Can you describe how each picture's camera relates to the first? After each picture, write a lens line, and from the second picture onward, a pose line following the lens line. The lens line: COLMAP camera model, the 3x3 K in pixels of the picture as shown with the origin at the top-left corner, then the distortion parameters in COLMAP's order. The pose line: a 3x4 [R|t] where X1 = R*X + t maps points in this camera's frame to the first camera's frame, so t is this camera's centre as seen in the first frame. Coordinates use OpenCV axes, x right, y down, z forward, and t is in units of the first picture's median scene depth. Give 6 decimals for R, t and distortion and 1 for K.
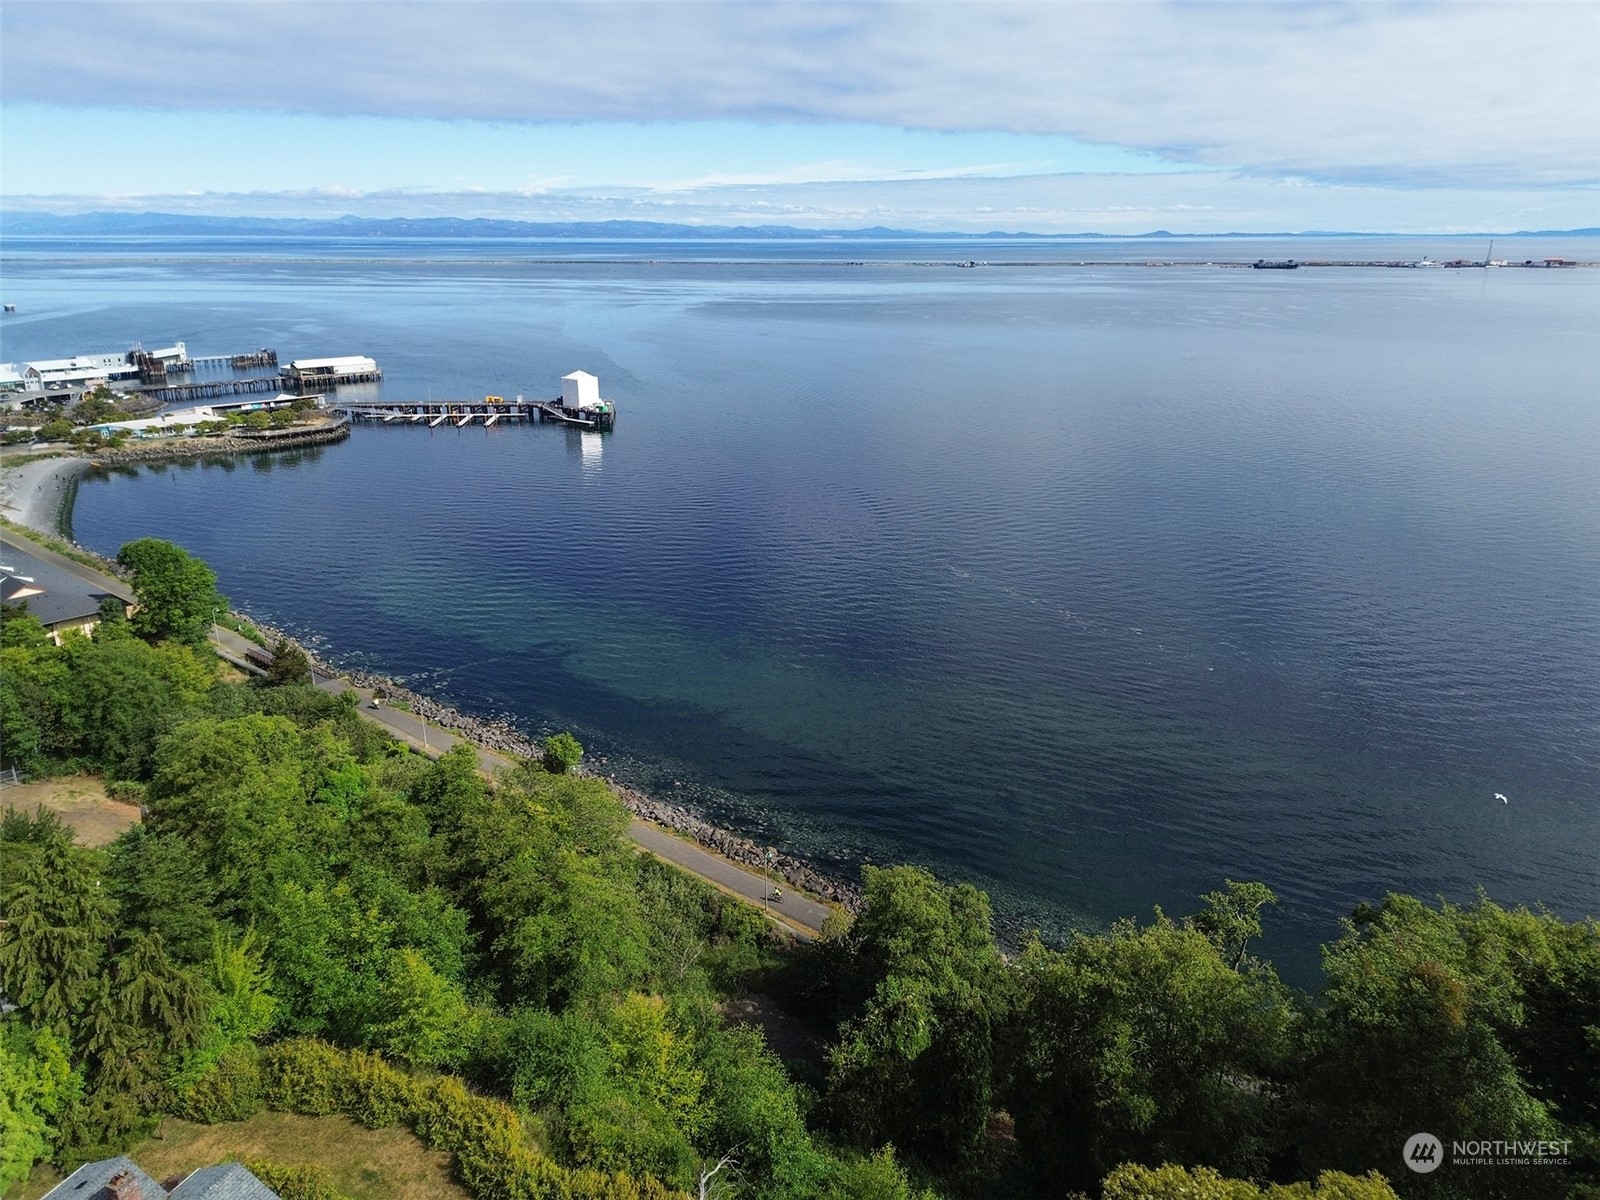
lens RADIAL K [[1130.9, 0, 800.0], [0, 1130.9, 600.0], [0, 0, 1]] dist [0.075042, -0.076269]
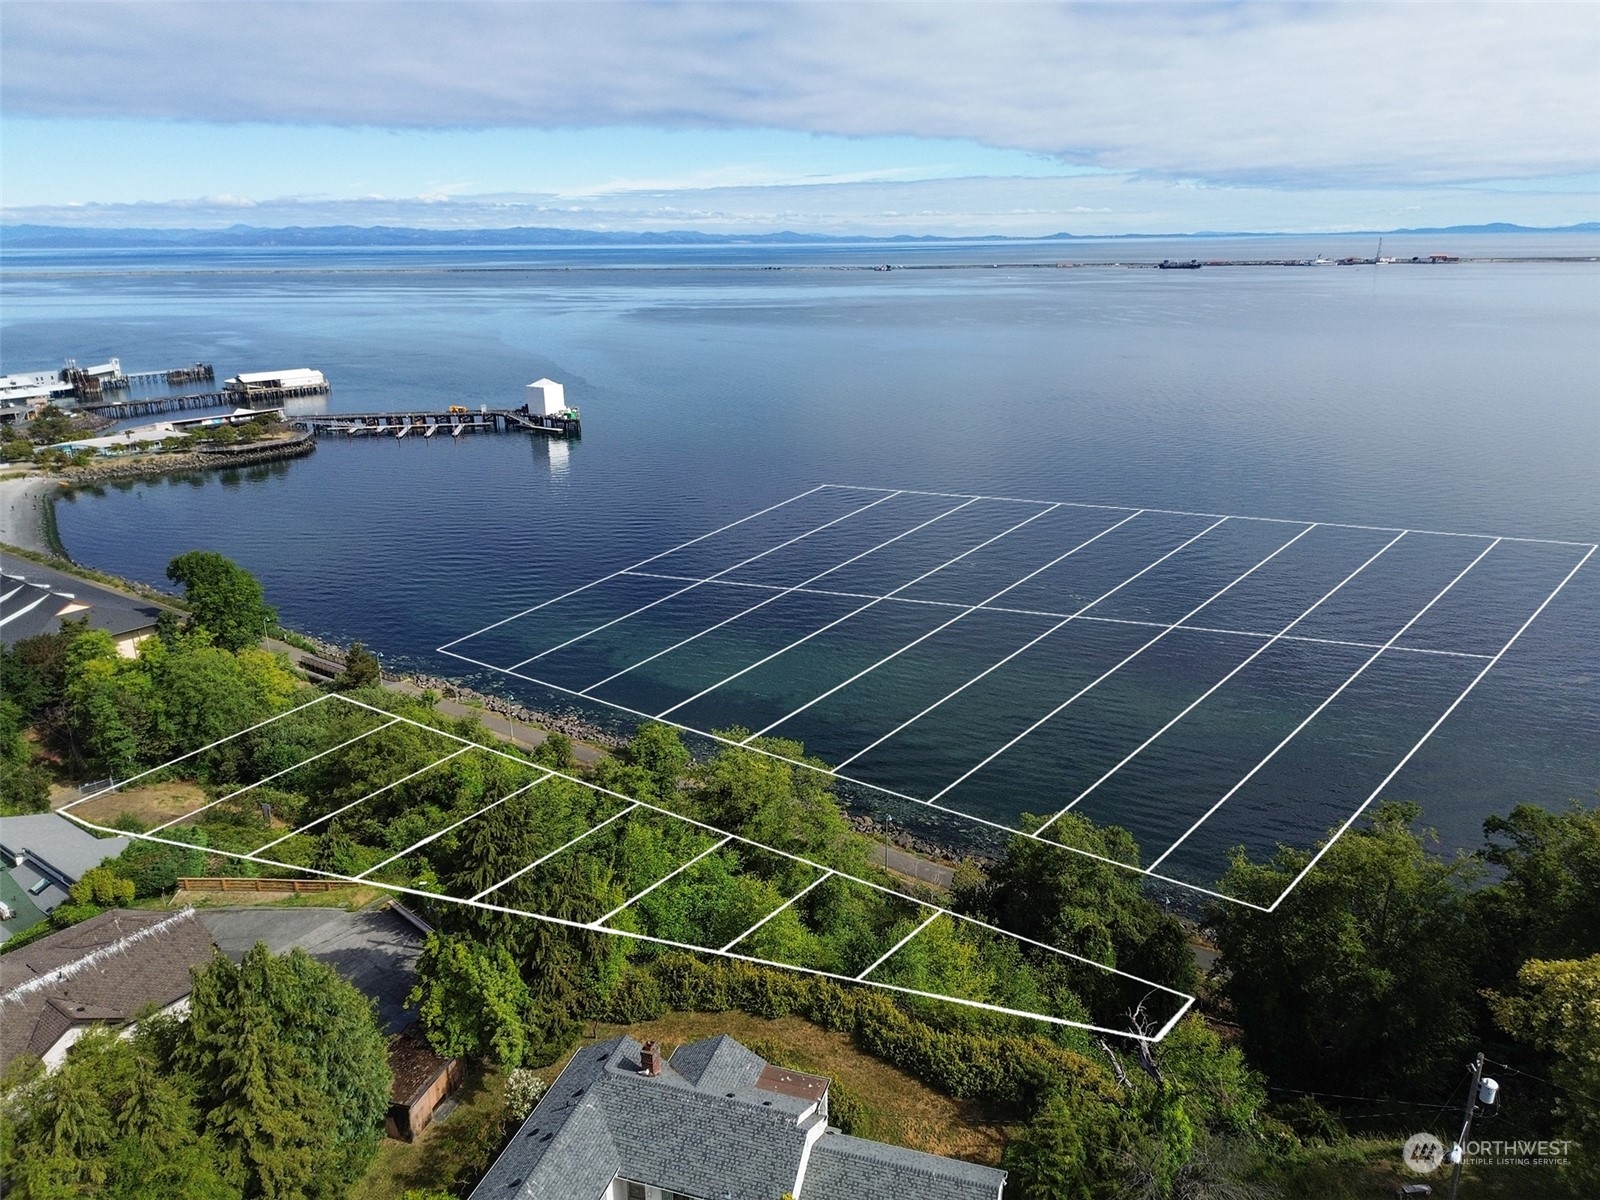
lens RADIAL K [[1130.9, 0, 800.0], [0, 1130.9, 600.0], [0, 0, 1]] dist [0.075042, -0.076269]
pose [[0.996940, -0.034022, 0.070384, -0.039541], [0.034286, 0.999409, -0.002540, 0.003666], [-0.070256, 0.004945, 0.997517, -0.015578]]
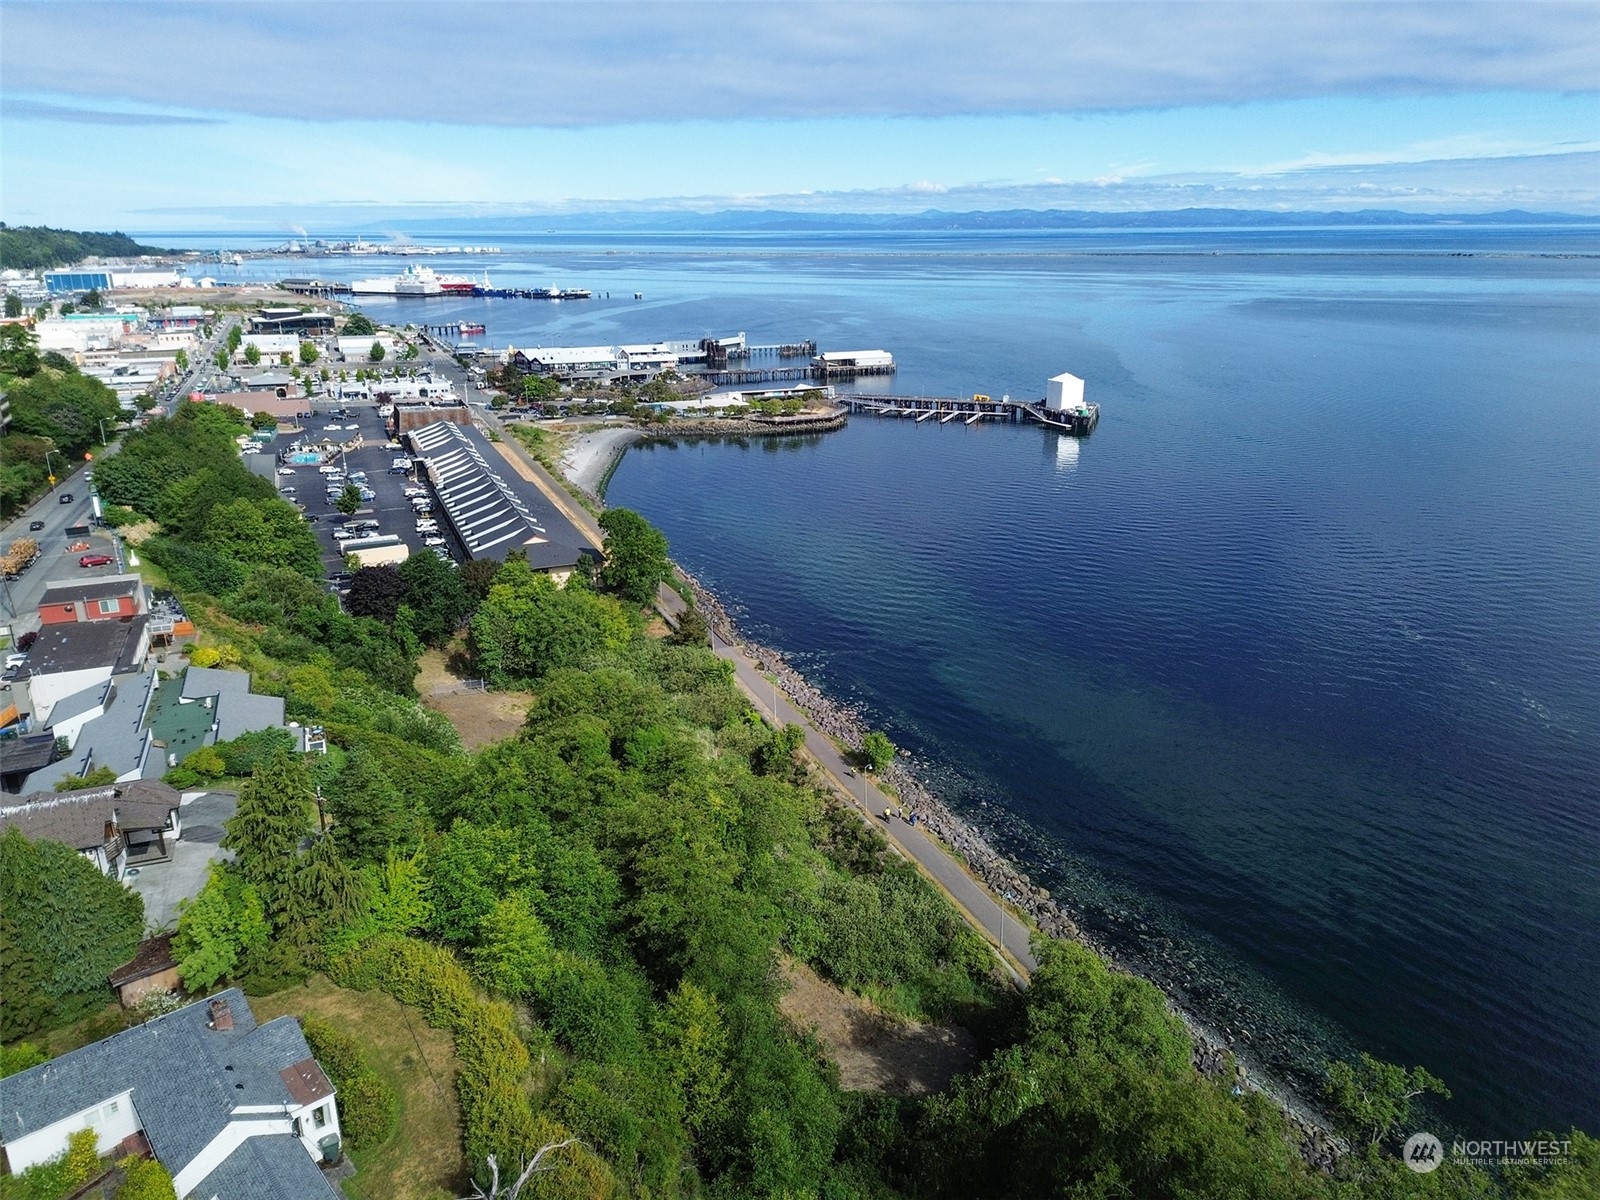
lens RADIAL K [[1126.7, 0, 802.4], [0, 1126.7, 594.9], [0, 0, 1]] dist [0.109030, -0.125151]
pose [[0.893742, 0.135091, -0.427757, 0.044752], [-0.133596, 0.990464, 0.033670, -0.010109], [0.428226, 0.027054, 0.903267, 0.002506]]
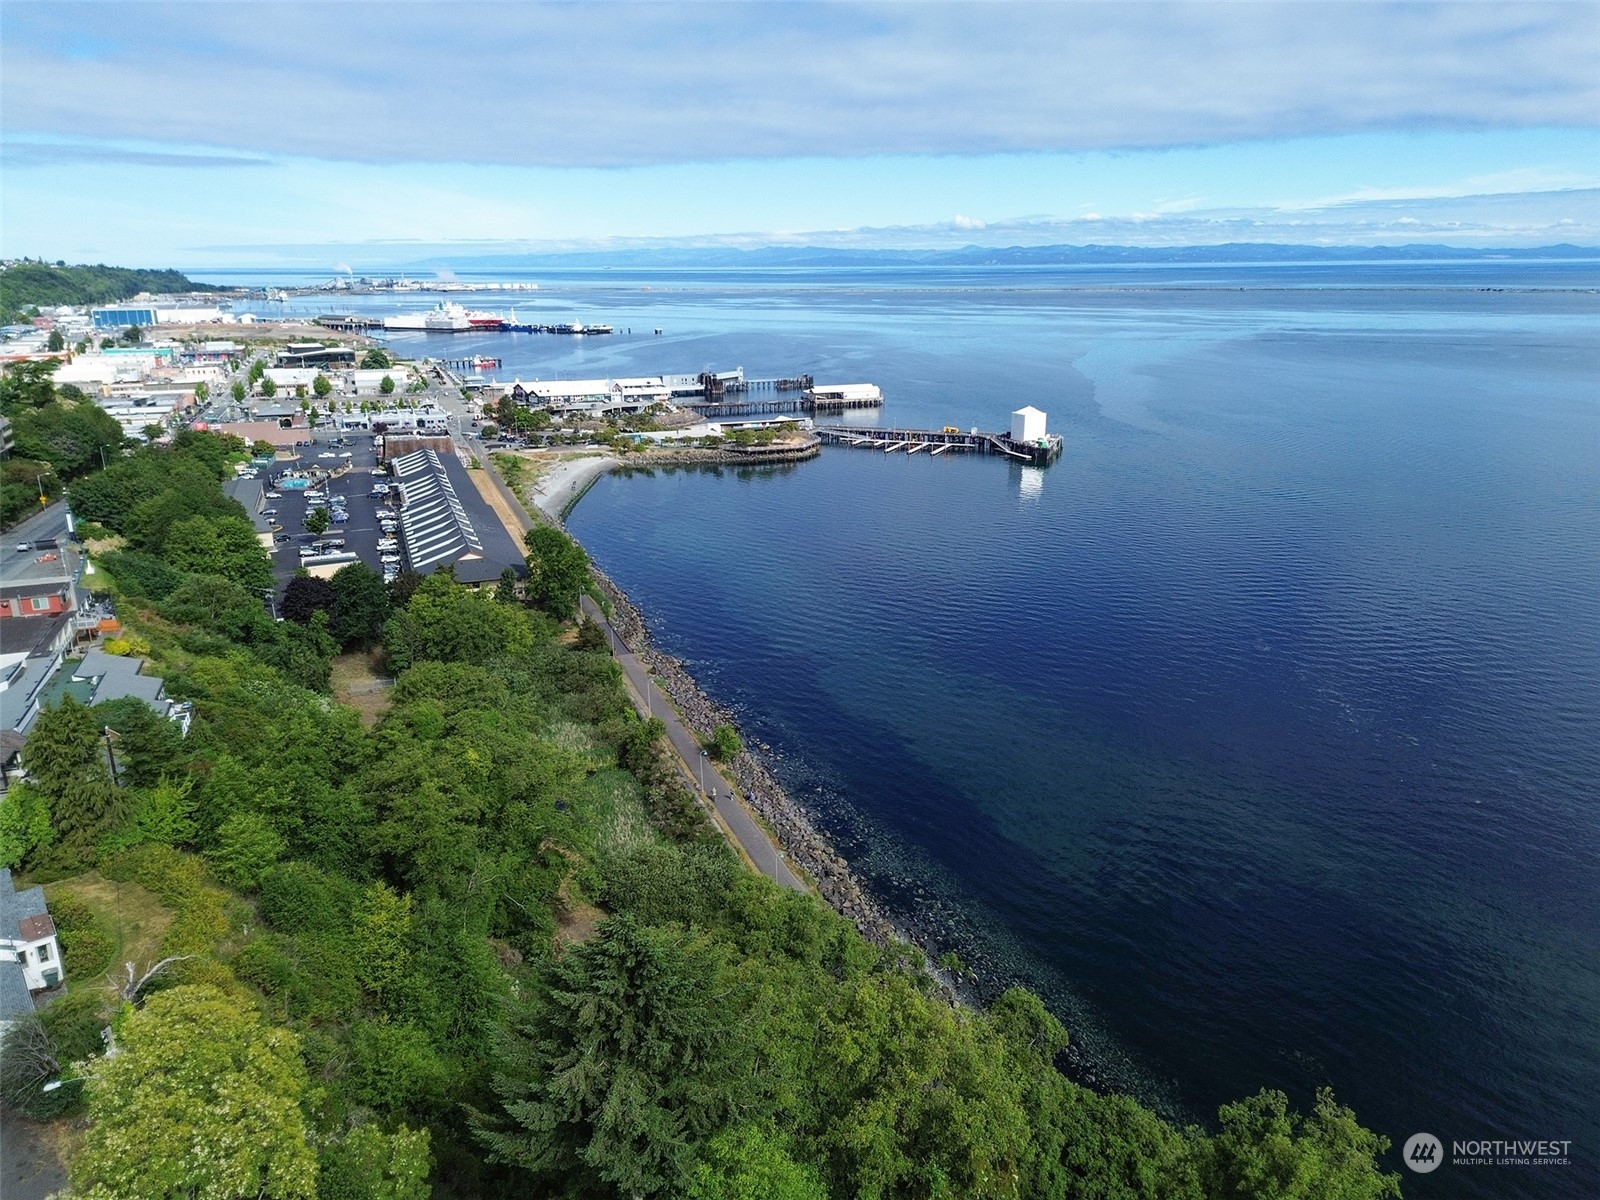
lens RADIAL K [[1126.7, 0, 802.4], [0, 1126.7, 594.9], [0, 0, 1]] dist [0.109030, -0.125151]
pose [[0.877591, 0.130138, -0.461409, 0.106754], [-0.141336, 0.989907, 0.010380, -0.011262], [0.458103, 0.056105, 0.887127, -0.004843]]
